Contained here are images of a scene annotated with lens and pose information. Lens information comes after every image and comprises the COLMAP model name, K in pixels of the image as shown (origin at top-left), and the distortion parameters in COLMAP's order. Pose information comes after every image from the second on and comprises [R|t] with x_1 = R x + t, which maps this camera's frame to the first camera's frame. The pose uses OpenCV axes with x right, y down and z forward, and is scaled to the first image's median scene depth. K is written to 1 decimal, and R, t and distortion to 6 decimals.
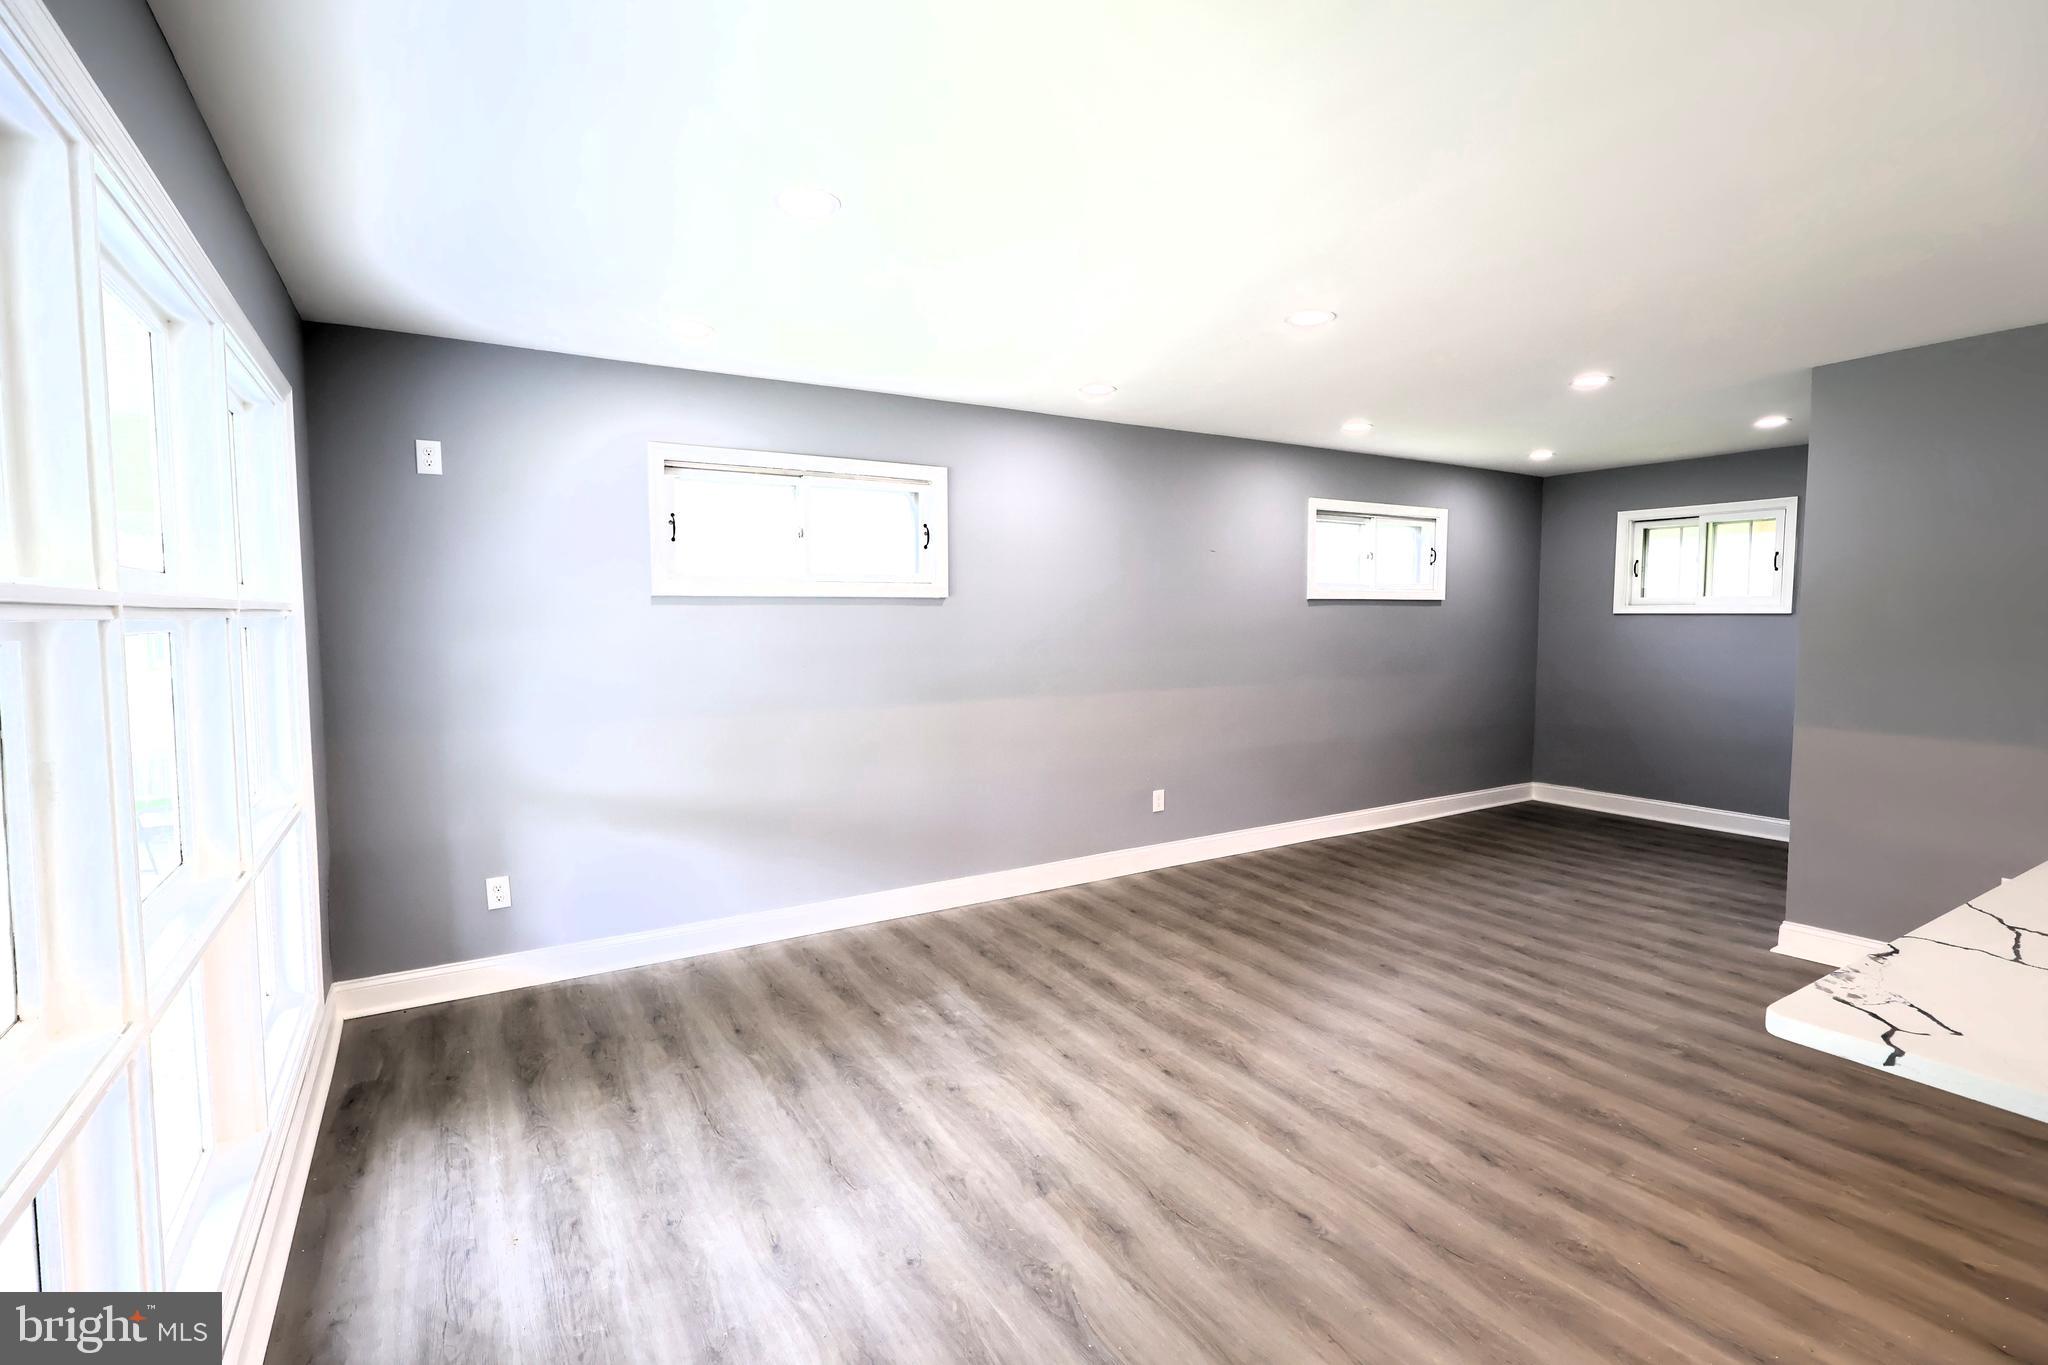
lens RADIAL K [[944.9, 0, 1026.6], [0, 944.9, 680.8], [0, 0, 1]] dist [-0.004502, 0.001861]
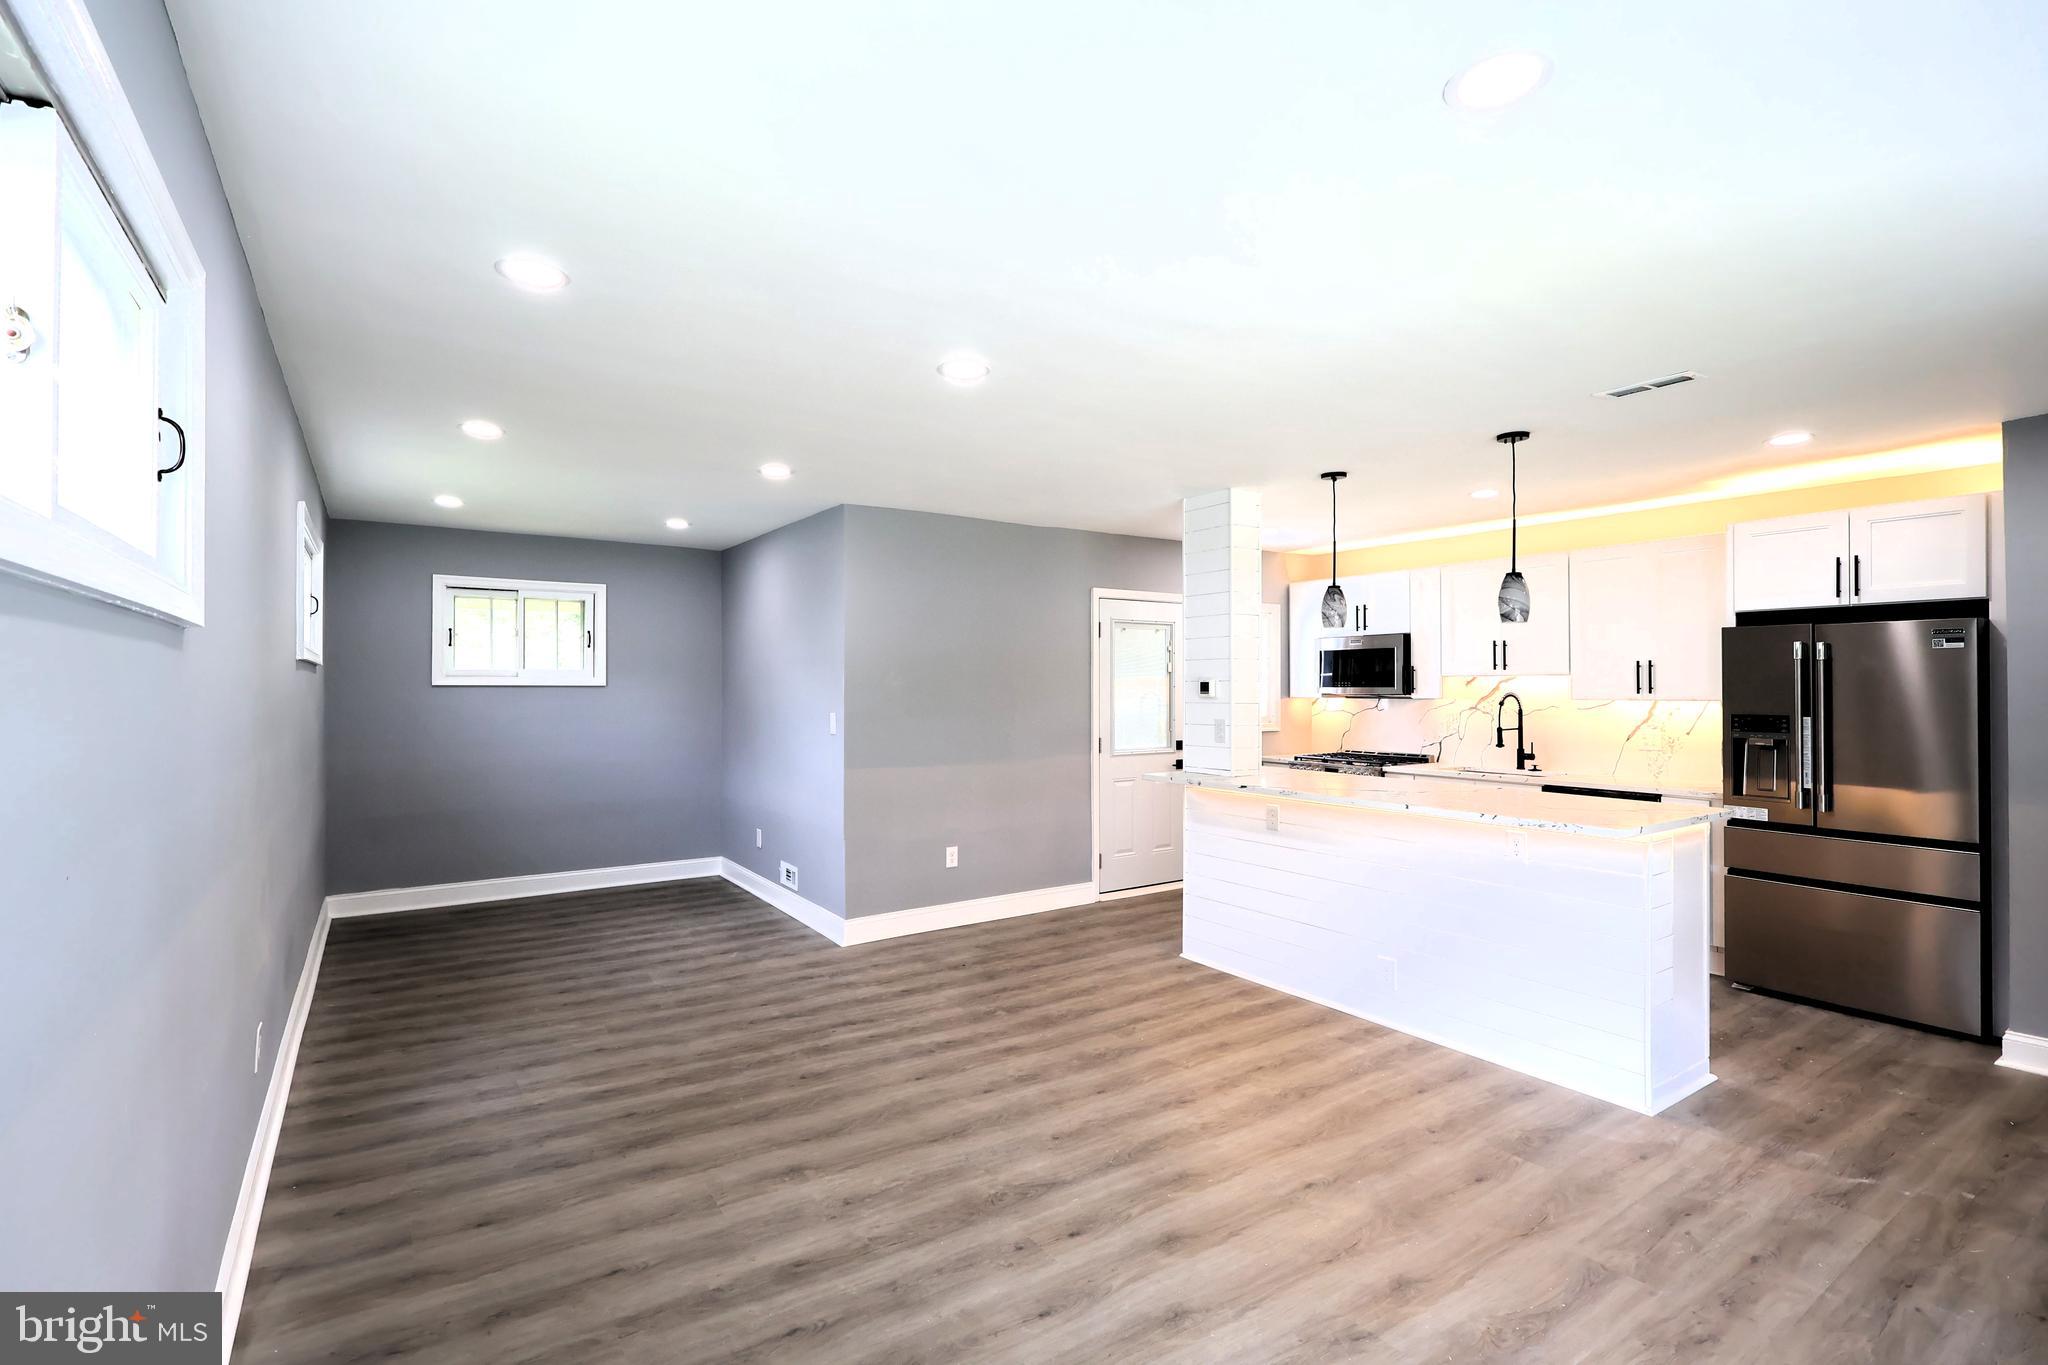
lens RADIAL K [[944.9, 0, 1019.9], [0, 944.9, 682.9], [0, 0, 1]] dist [-0.004502, 0.001861]
pose [[-0.045085, 0.007298, 0.998956, -0.512825], [0.070762, 0.997485, -0.004094, -0.049445], [-0.996474, 0.070504, -0.045488, 0.798574]]
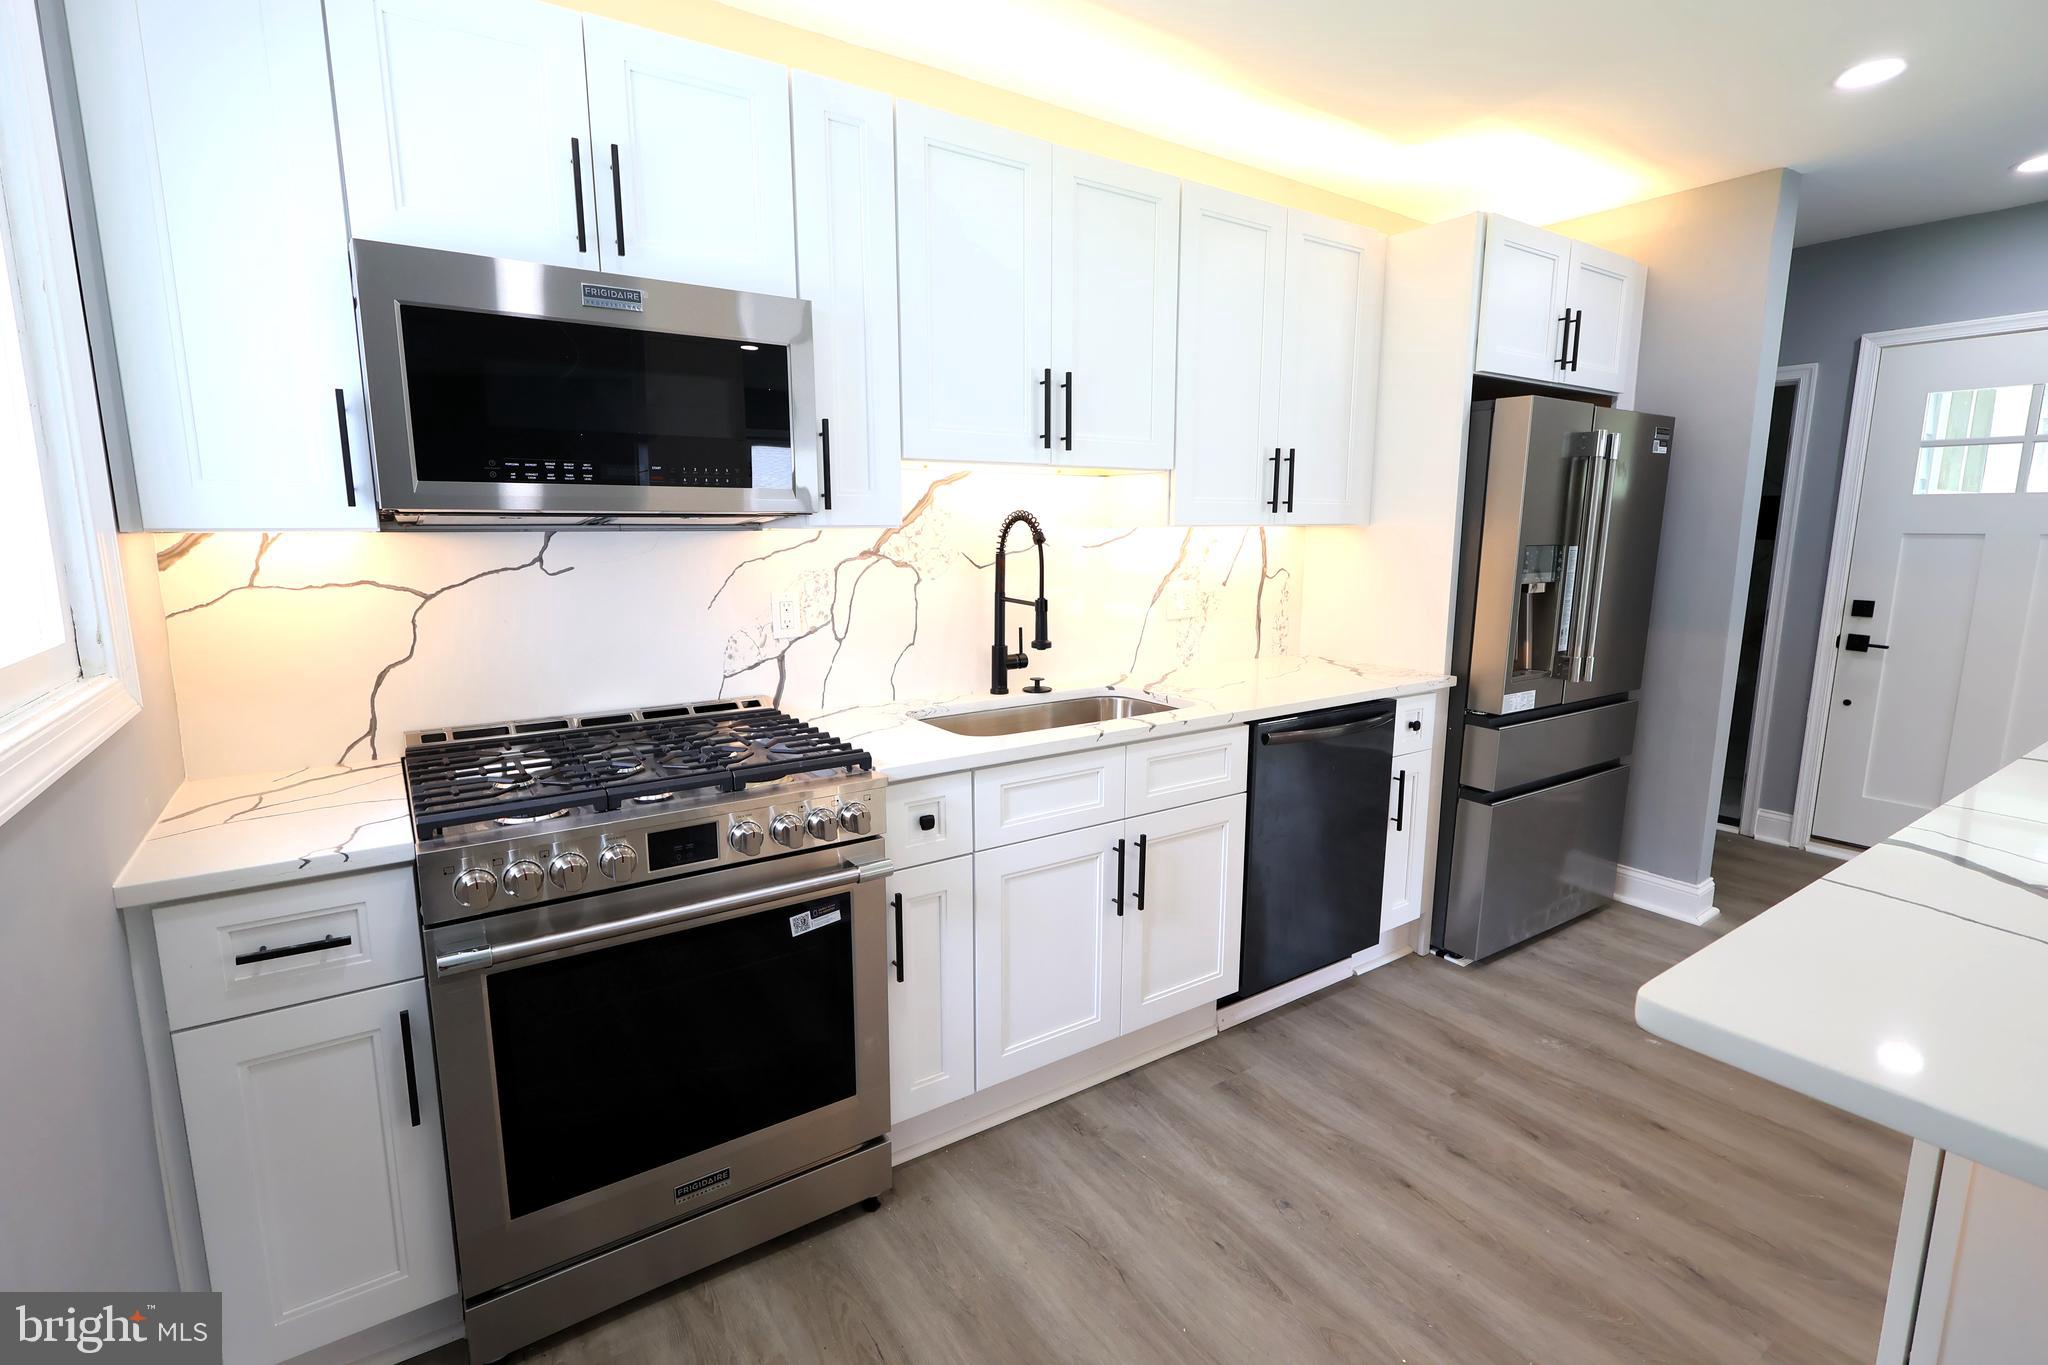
lens RADIAL K [[944.9, 0, 1034.8], [0, 944.9, 681.9], [0, 0, 1]] dist [-0.004502, 0.001861]
pose [[-0.998447, 0.012385, -0.054313, 0.971134], [-0.000611, 0.972480, 0.232987, -0.019376], [0.055704, 0.232659, -0.970962, 0.568034]]
